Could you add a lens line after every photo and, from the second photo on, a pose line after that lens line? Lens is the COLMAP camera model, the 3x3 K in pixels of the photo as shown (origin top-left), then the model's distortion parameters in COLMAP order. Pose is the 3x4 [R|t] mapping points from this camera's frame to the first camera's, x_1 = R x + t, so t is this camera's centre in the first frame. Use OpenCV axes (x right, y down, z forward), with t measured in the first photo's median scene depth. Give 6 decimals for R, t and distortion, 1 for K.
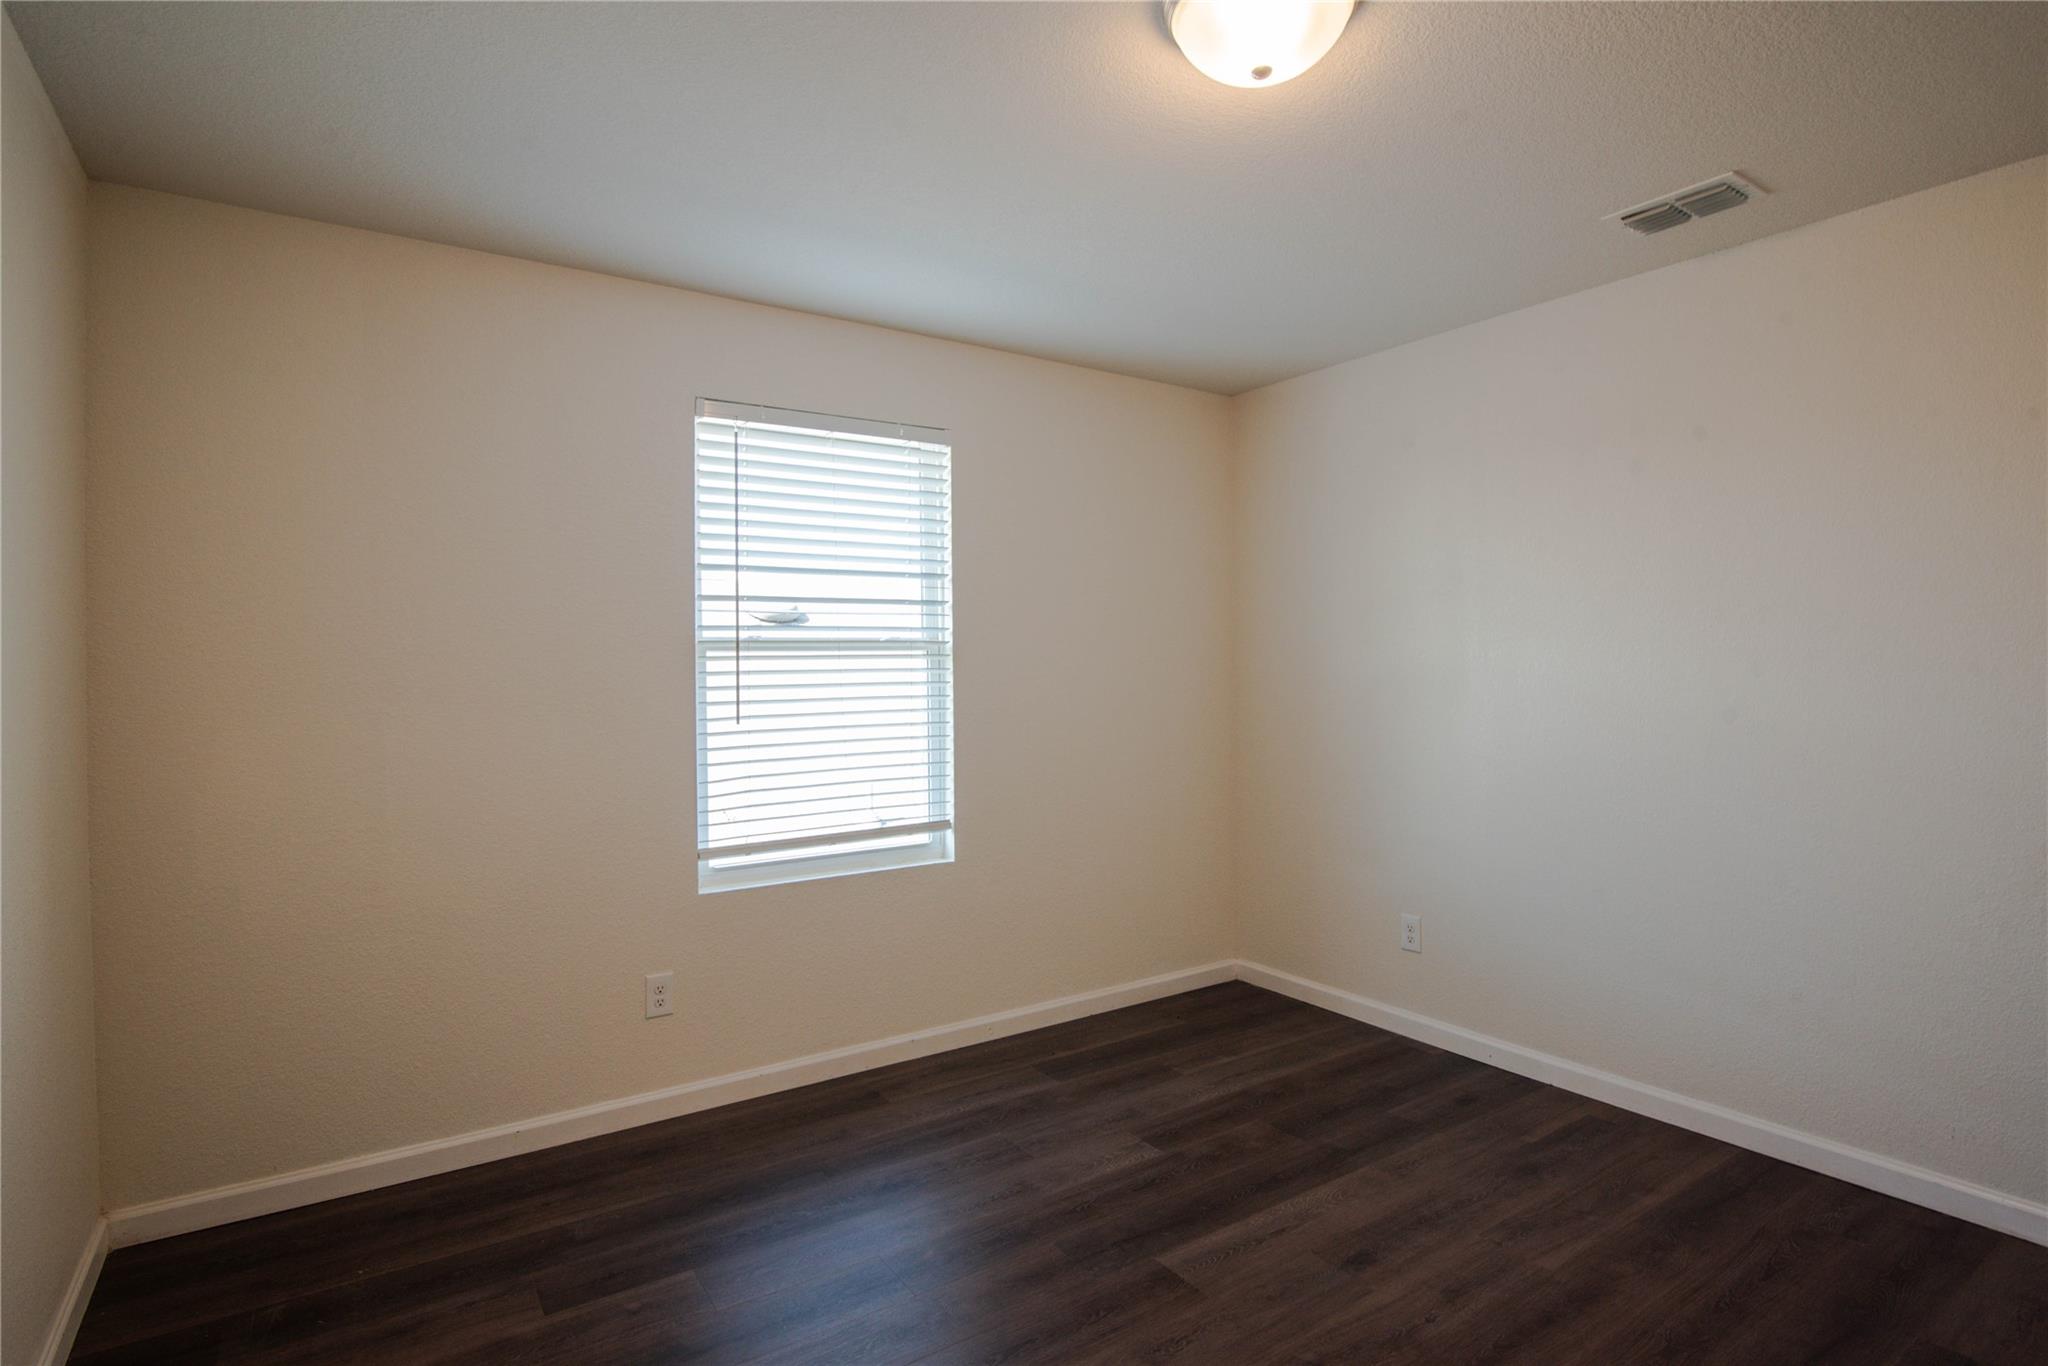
lens RADIAL K [[1019.7, 0, 1022.0], [0, 1019.7, 671.5], [0, 0, 1]] dist [-0.020603, -0.001228]
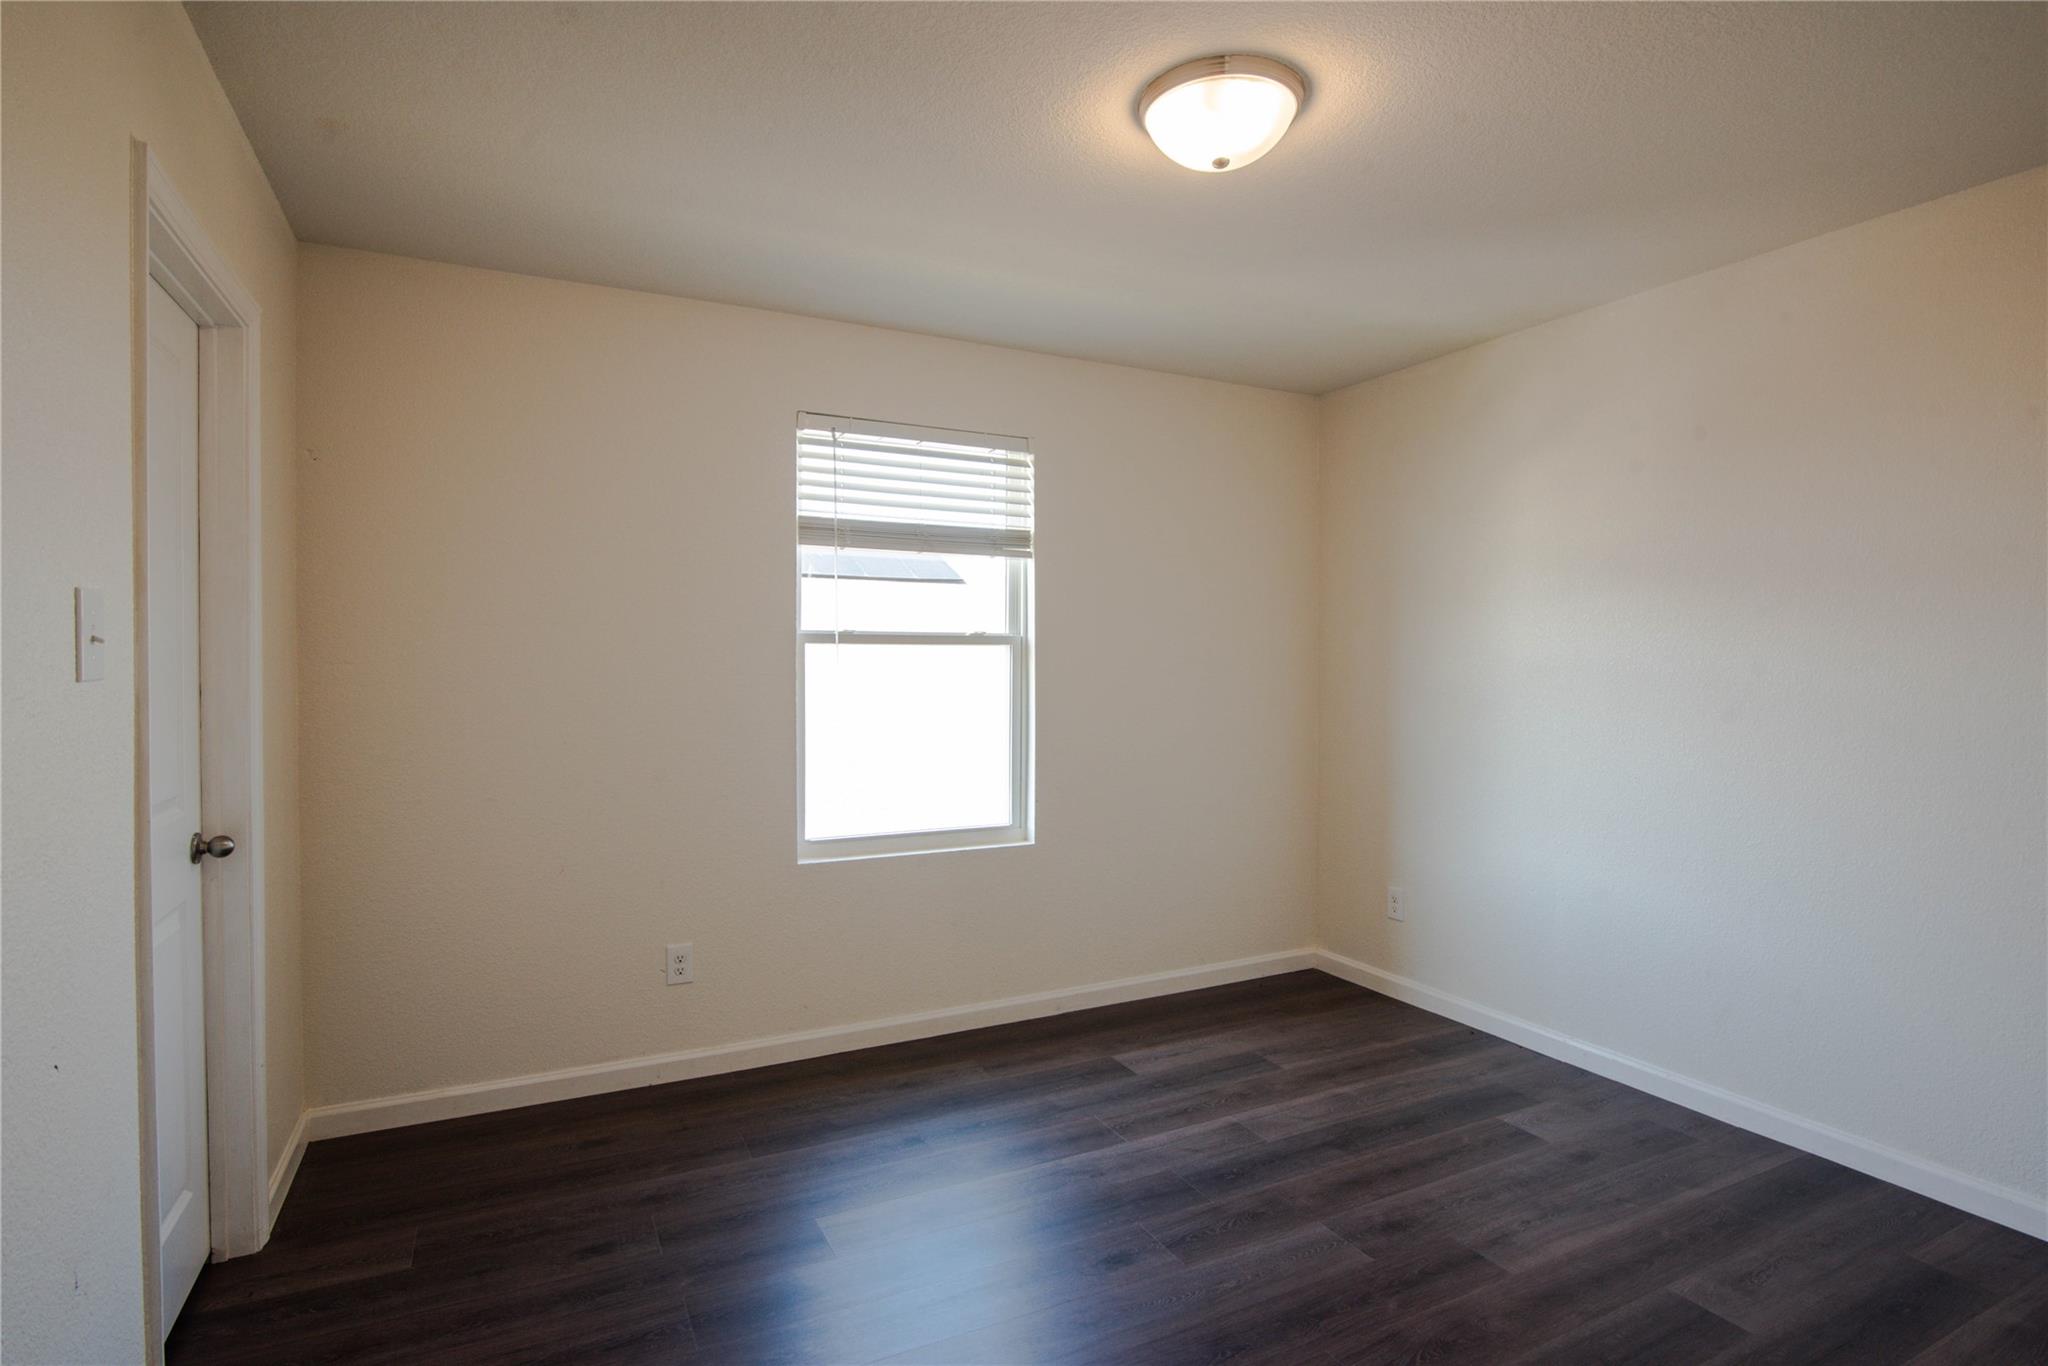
lens RADIAL K [[1026.9, 0, 1020.4], [0, 1026.9, 671.1], [0, 0, 1]] dist [-0.019787, 0.000151]
pose [[0.992583, 0.011941, -0.120977, 0.058663], [-0.011301, 0.999918, 0.005967, -0.000001], [0.121038, -0.004556, 0.992637, -0.083897]]
